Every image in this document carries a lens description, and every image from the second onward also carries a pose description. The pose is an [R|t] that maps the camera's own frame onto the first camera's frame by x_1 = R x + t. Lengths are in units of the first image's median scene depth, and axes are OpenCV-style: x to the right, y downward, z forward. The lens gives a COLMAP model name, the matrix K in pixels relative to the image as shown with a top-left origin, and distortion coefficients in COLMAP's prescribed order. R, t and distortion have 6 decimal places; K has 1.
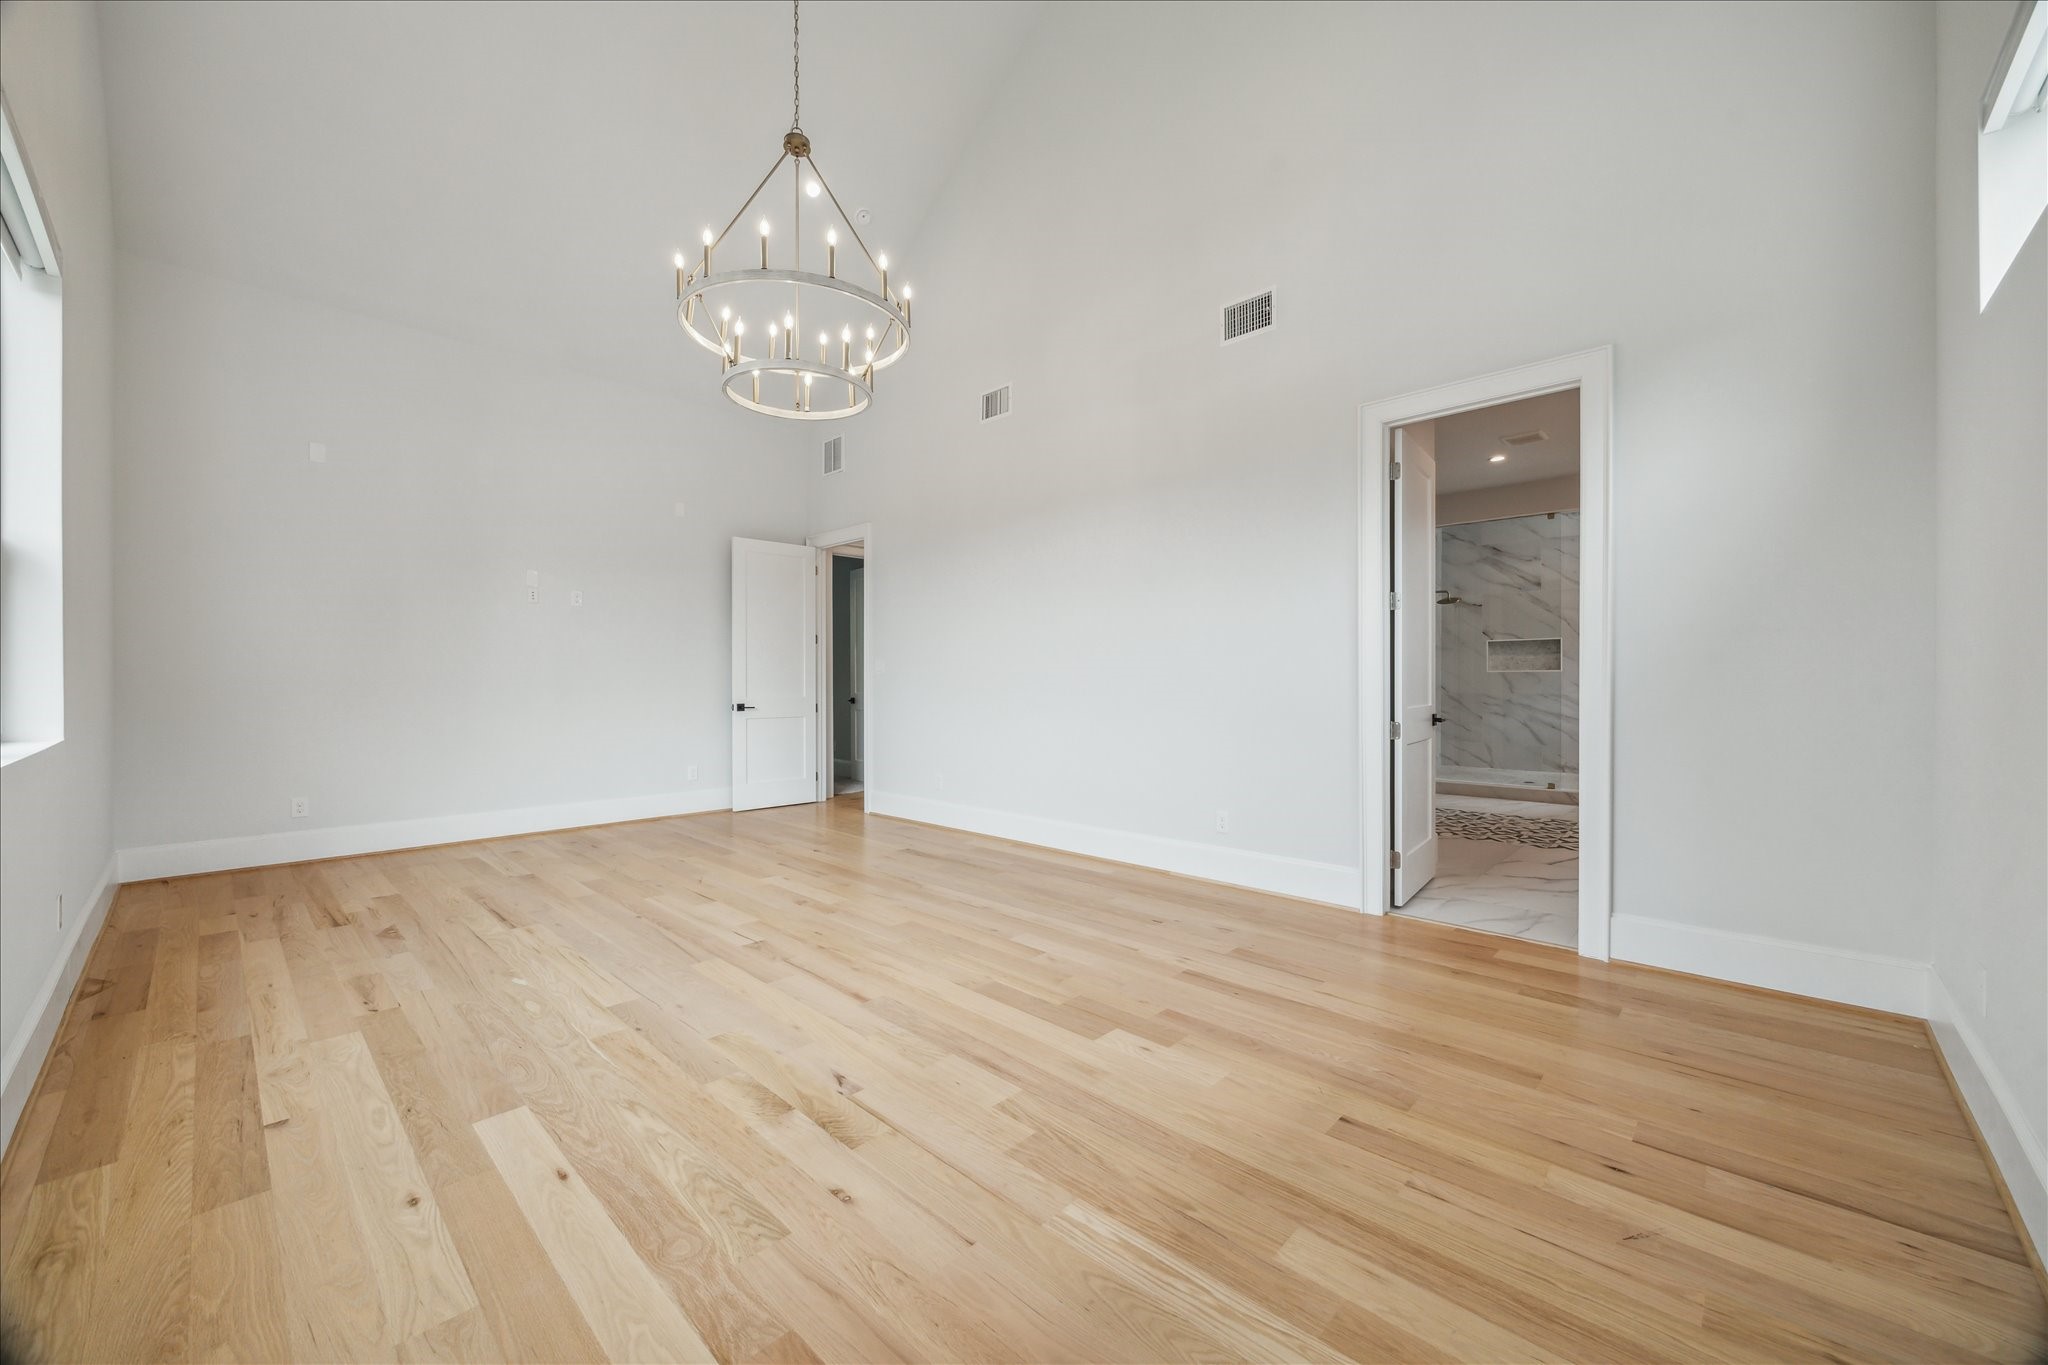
lens RADIAL K [[789.0, 0, 1022.3], [0, 789.0, 676.1], [0, 0, 1]] dist [-0.003546, -0.000123]
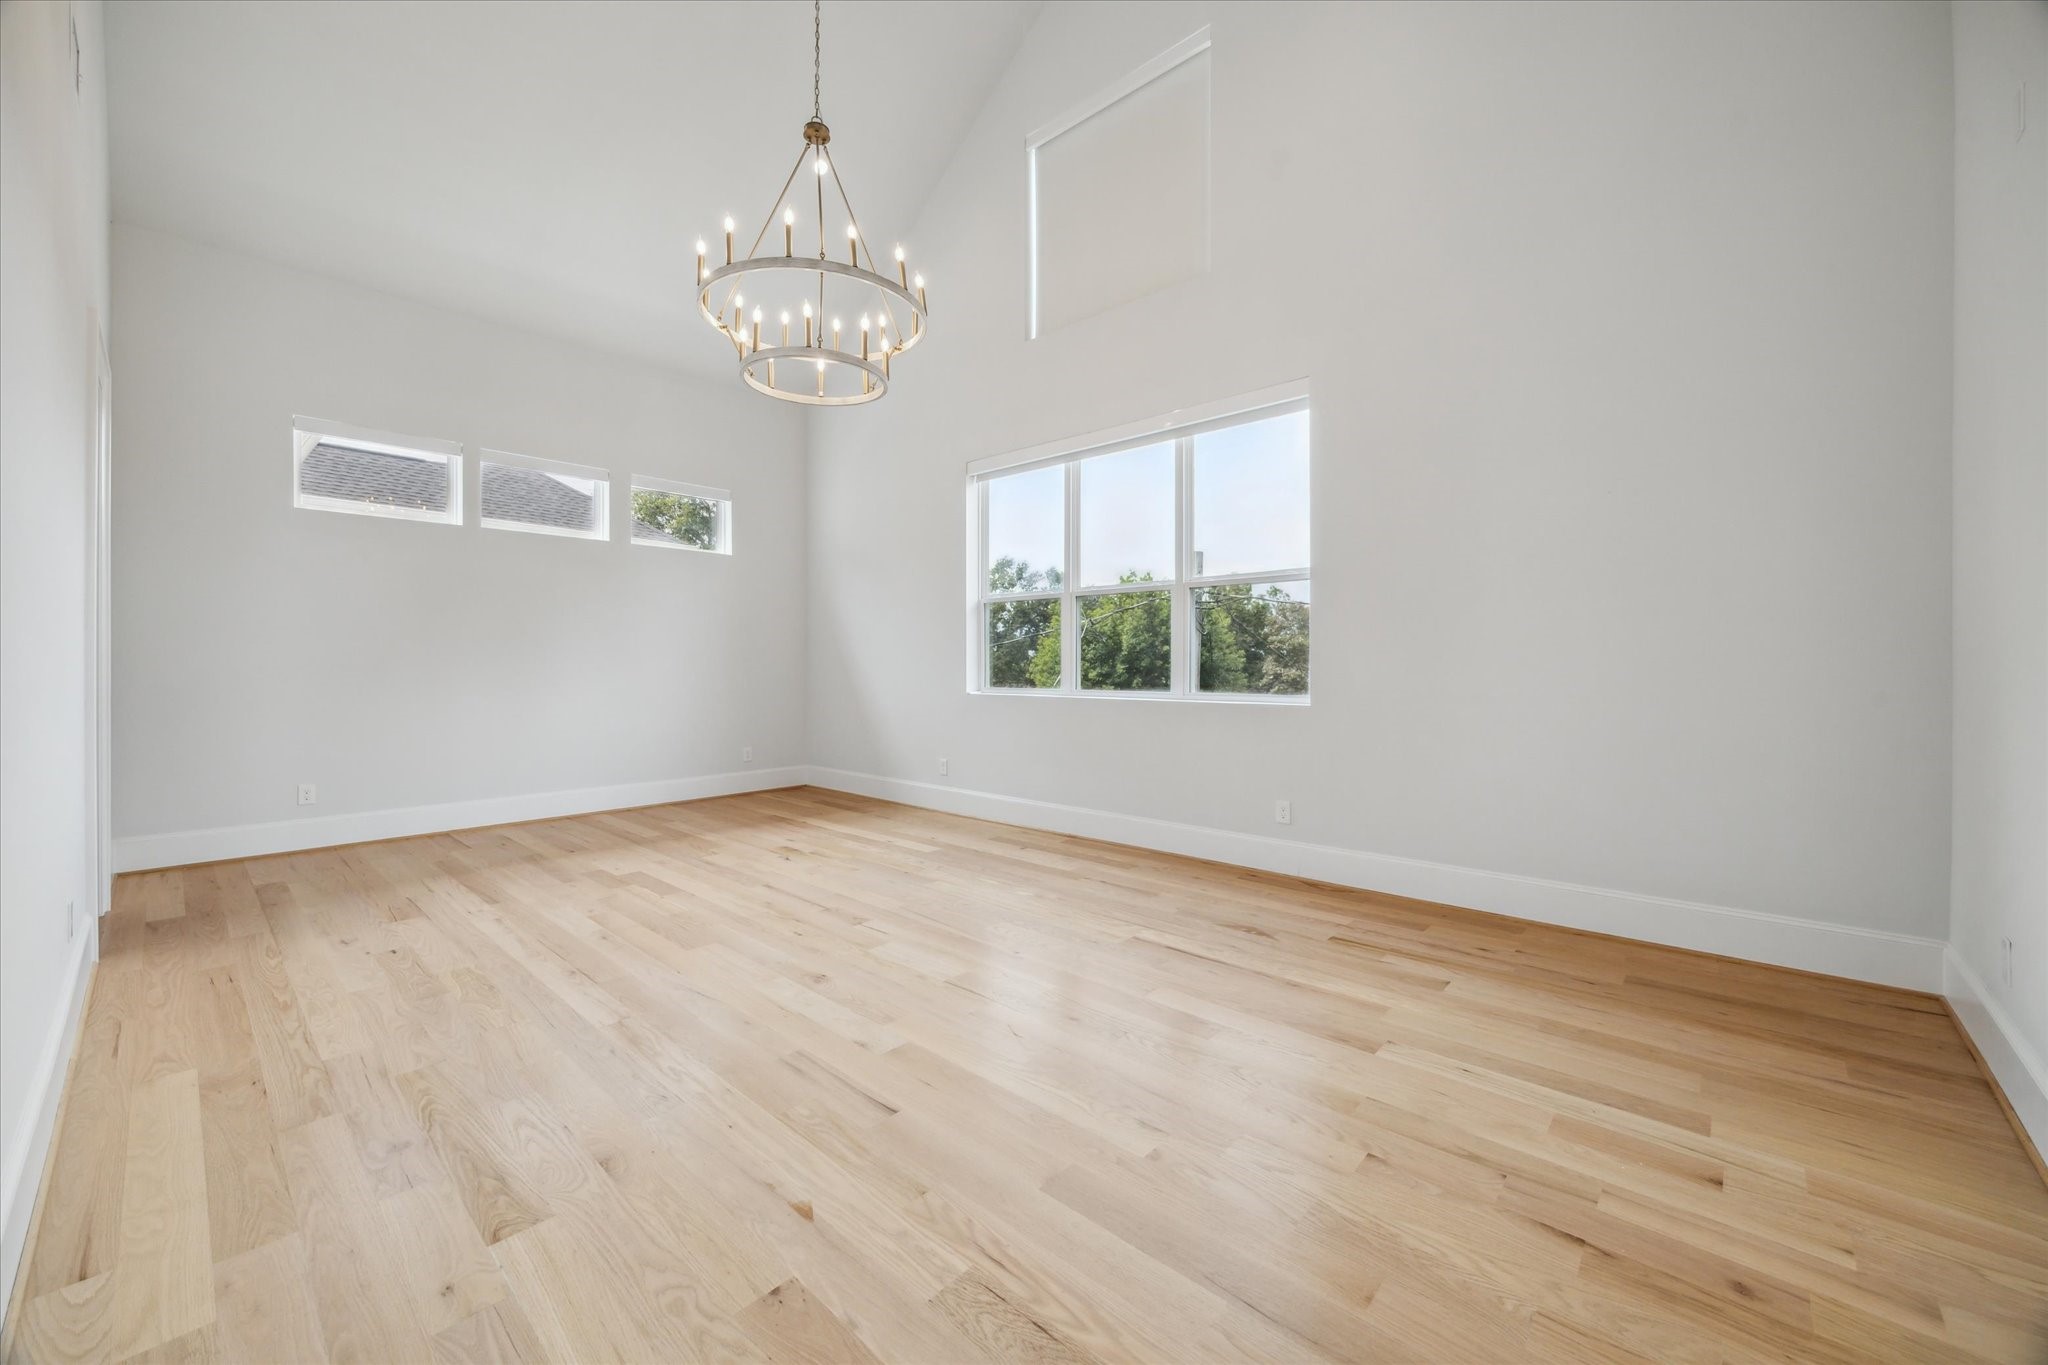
lens RADIAL K [[789.0, 0, 1022.3], [0, 789.0, 676.1], [0, 0, 1]] dist [-0.003546, -0.000123]
pose [[-0.999832, 0.000521, -0.018311, -0.529310], [0.000290, 0.999921, 0.012591, 0.006011], [0.018316, 0.012584, -0.999753, 2.018298]]
